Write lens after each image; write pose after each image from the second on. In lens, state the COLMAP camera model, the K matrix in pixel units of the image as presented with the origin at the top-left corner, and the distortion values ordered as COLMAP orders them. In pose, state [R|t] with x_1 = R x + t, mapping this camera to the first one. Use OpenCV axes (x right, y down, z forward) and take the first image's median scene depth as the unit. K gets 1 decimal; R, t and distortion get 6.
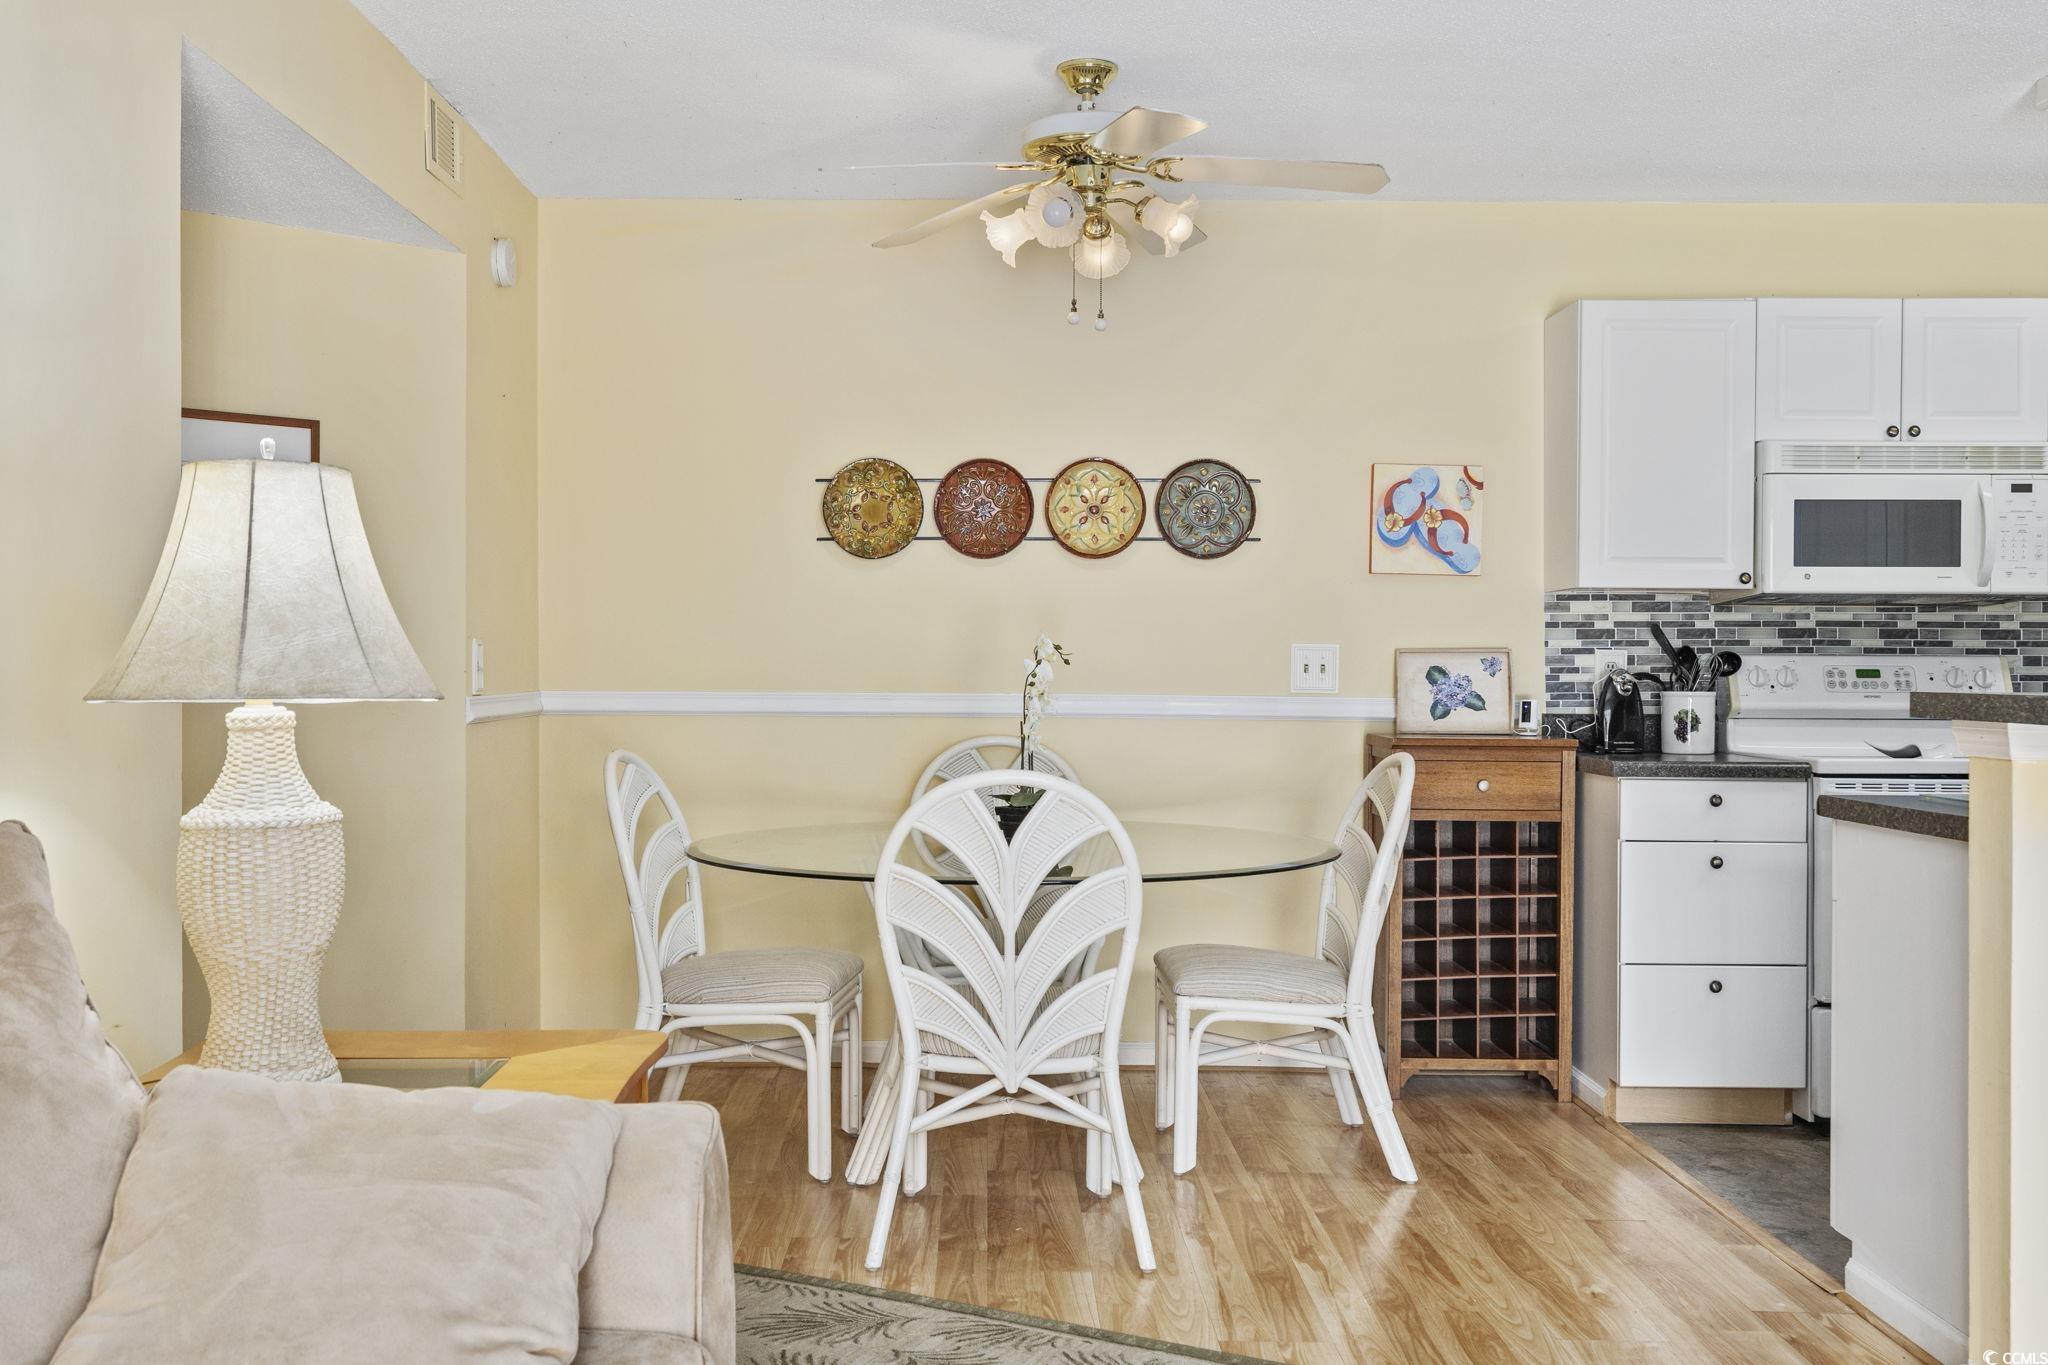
lens RADIAL K [[1911.4, 0, 1018.3], [0, 1911.4, 671.7], [0, 0, 1]] dist [0.045531, 0.000000]
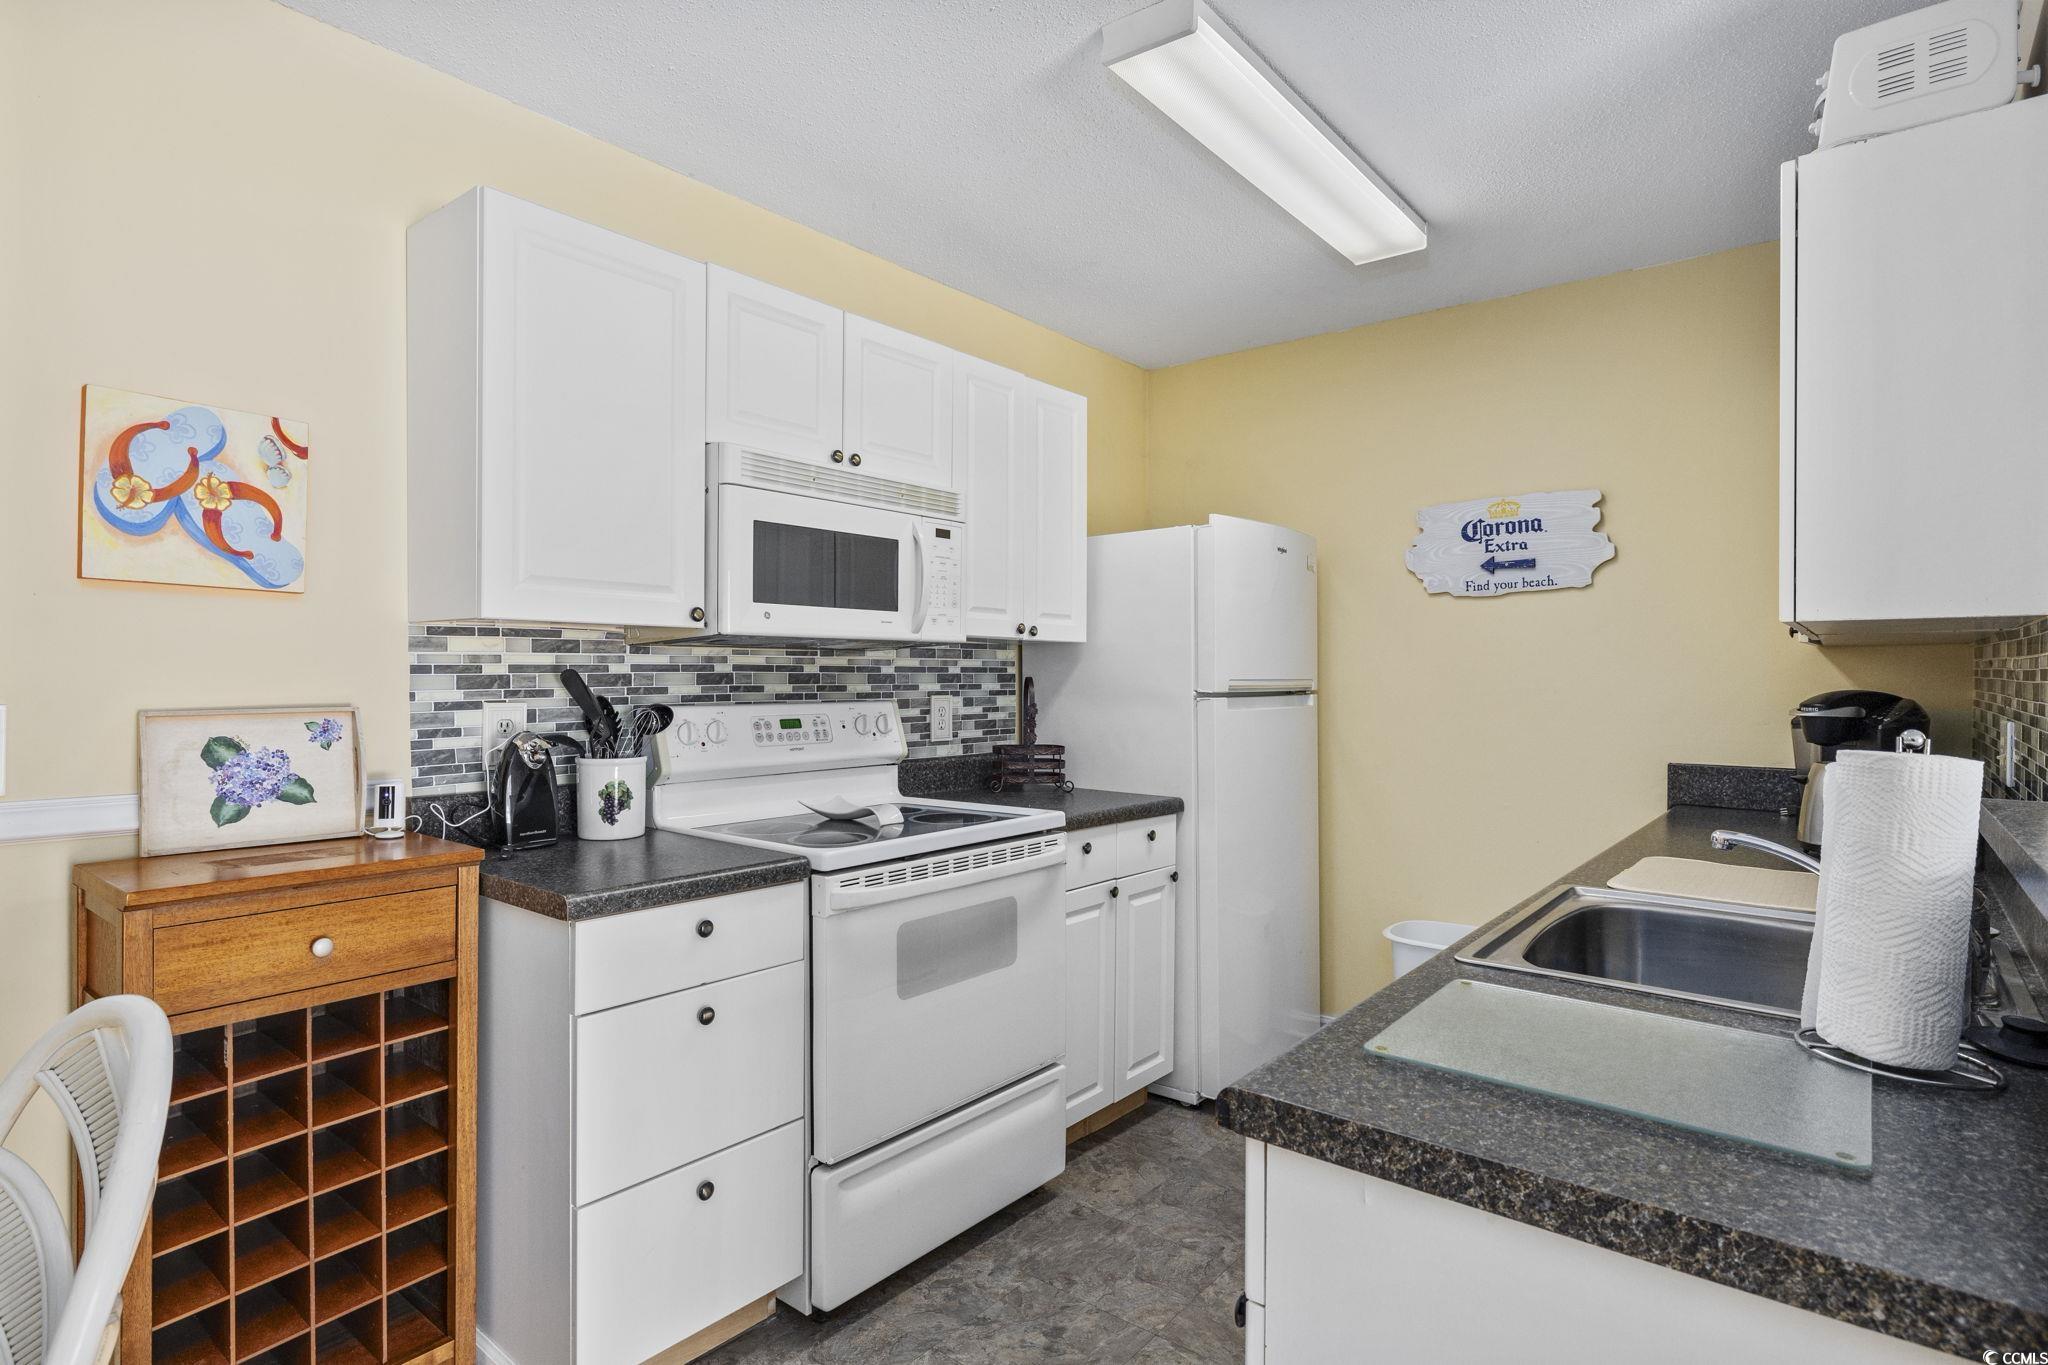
lens RADIAL K [[1053.9, 0, 1005.0], [0, 1053.9, 679.6], [0, 0, 1]] dist [-0.003915, 0.001289]
pose [[0.649047, -0.006865, 0.760717, 0.126402], [-0.000521, 0.999955, 0.009469, -0.024789], [-0.760748, -0.006542, 0.649015, 0.597854]]
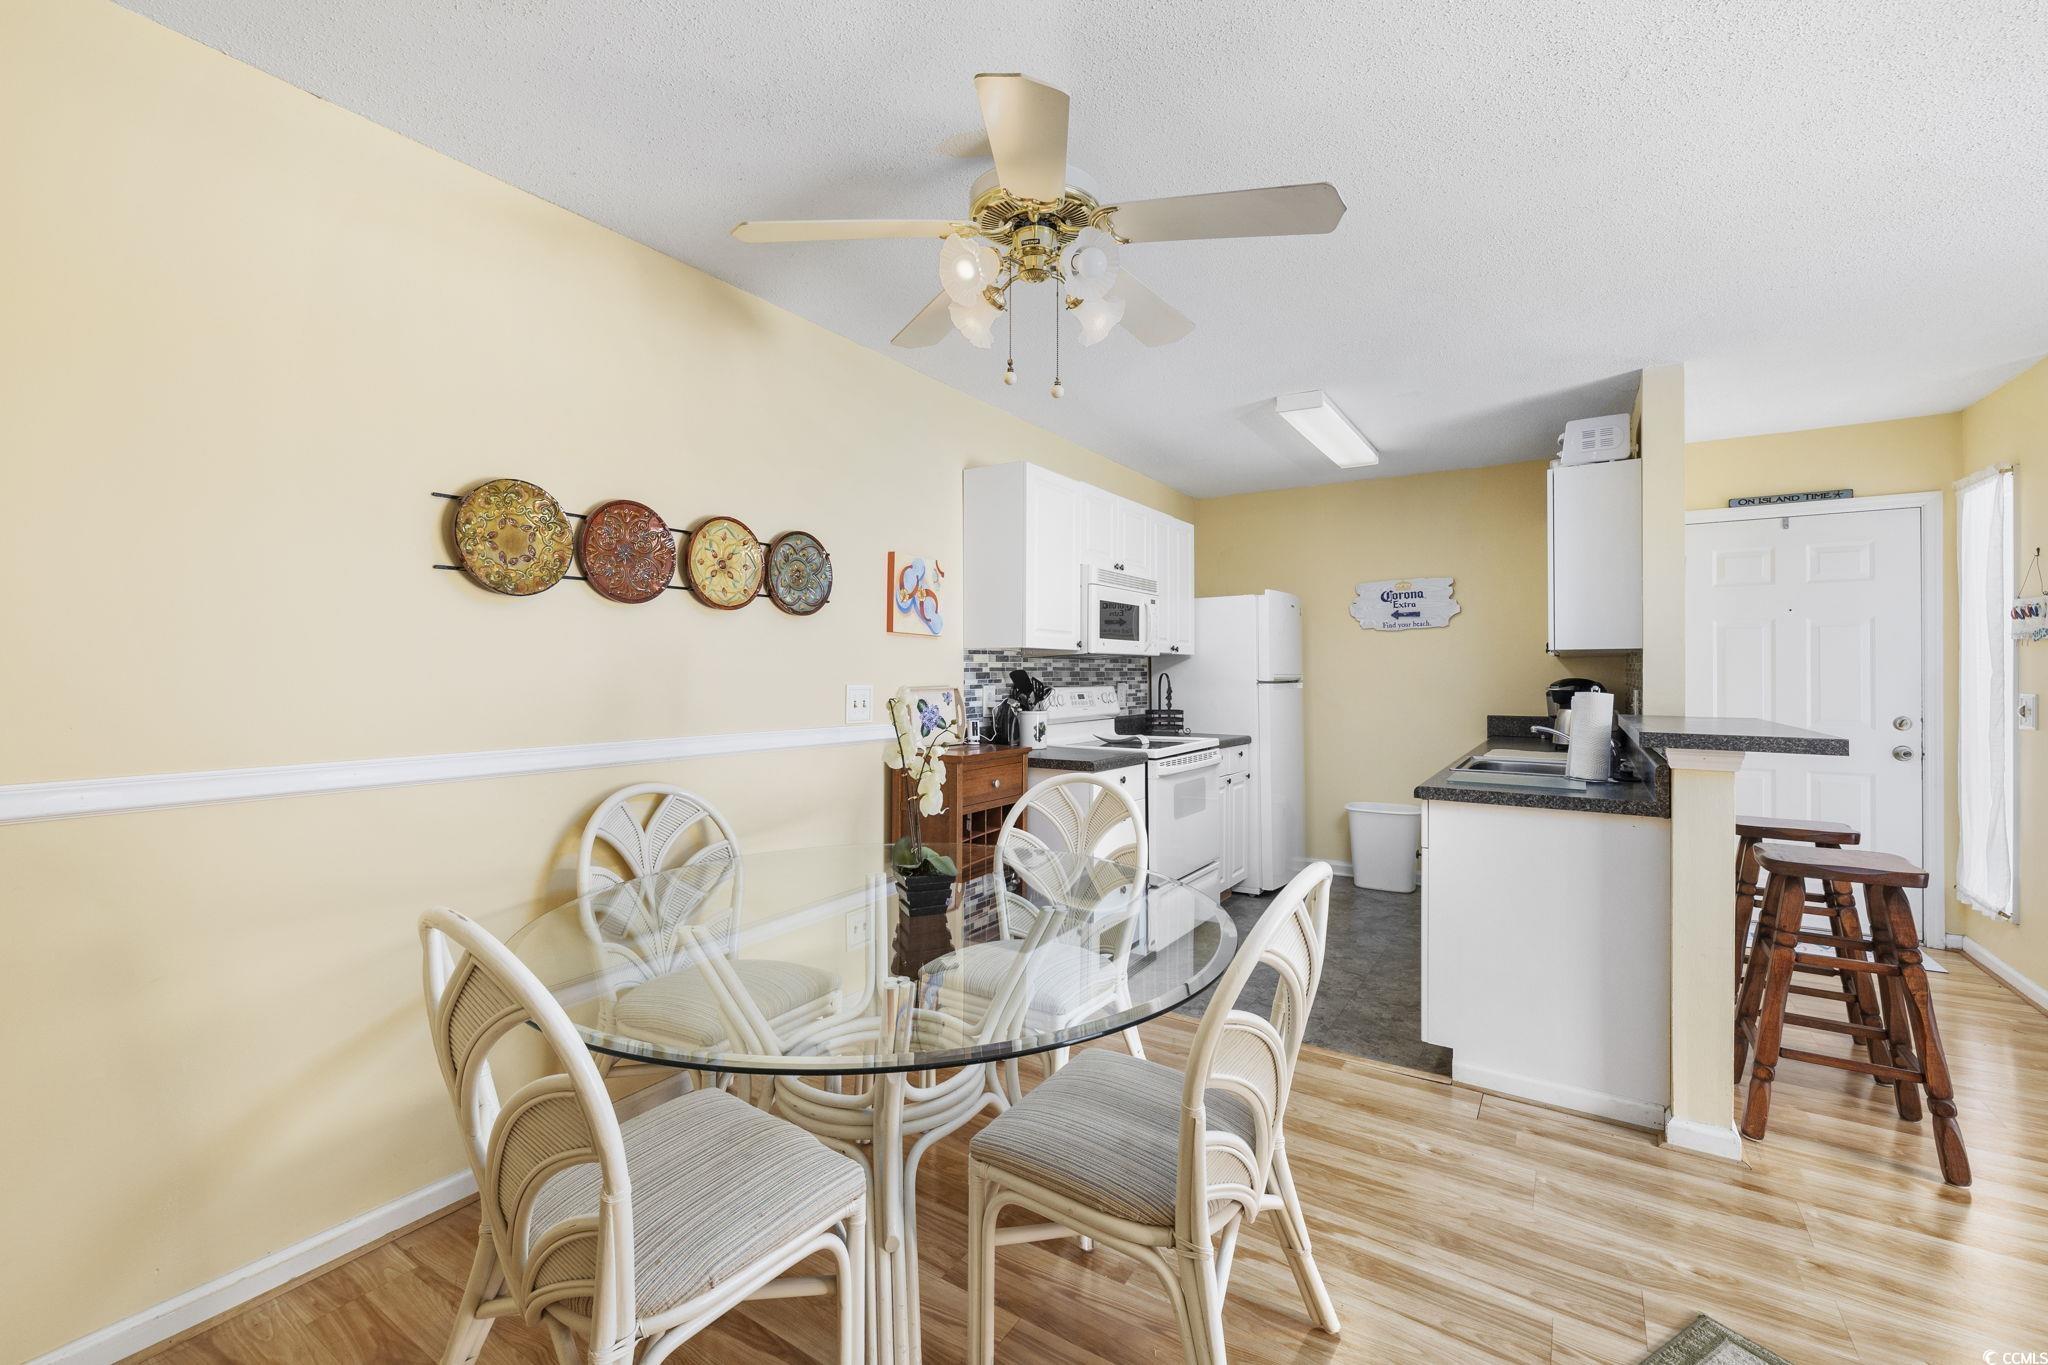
lens RADIAL K [[857.7, 0, 1009.7], [0, 857.7, 668.5], [0, 0, 1]] dist [-0.000368, -0.000291]
pose [[0.566105, -0.000450, 0.824333, -0.269688], [0.001822, 0.999998, -0.000705, -0.025341], [-0.824331, 0.001901, 0.566105, 0.594333]]
